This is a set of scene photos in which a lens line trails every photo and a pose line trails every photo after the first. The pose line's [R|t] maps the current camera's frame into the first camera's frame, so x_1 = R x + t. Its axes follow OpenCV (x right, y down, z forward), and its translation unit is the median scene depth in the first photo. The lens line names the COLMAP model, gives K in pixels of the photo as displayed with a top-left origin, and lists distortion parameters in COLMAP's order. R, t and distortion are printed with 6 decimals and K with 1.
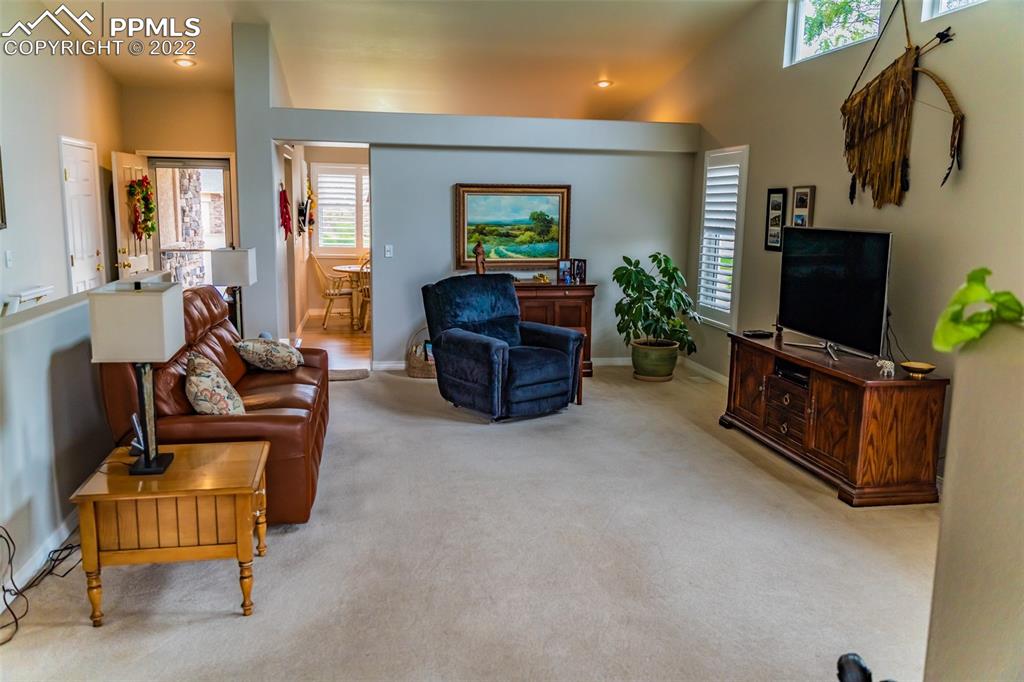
lens RADIAL K [[807.3, 0, 512.0], [0, 807.3, 341.0], [0, 0, 1]] dist [-0.010273, 0.010748]
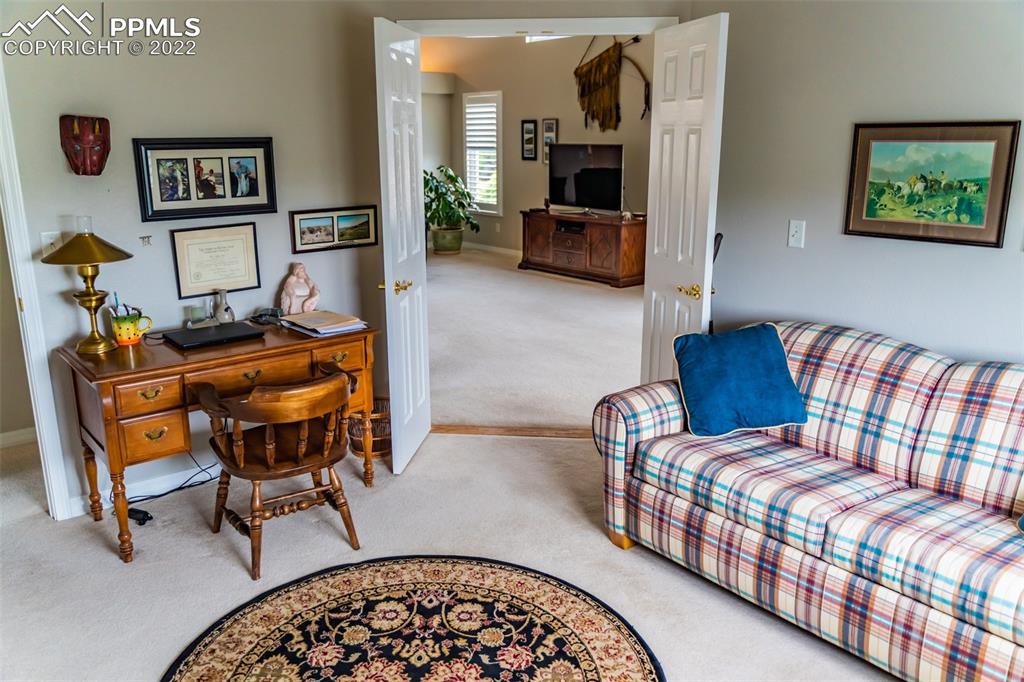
lens RADIAL K [[807.3, 0, 512.0], [0, 807.3, 341.0], [0, 0, 1]] dist [-0.010273, 0.010748]
pose [[0.876781, -0.140421, 0.459931, -0.593143], [0.098656, 0.988598, 0.113756, 0.069296], [-0.470661, -0.054364, 0.880638, -0.493917]]
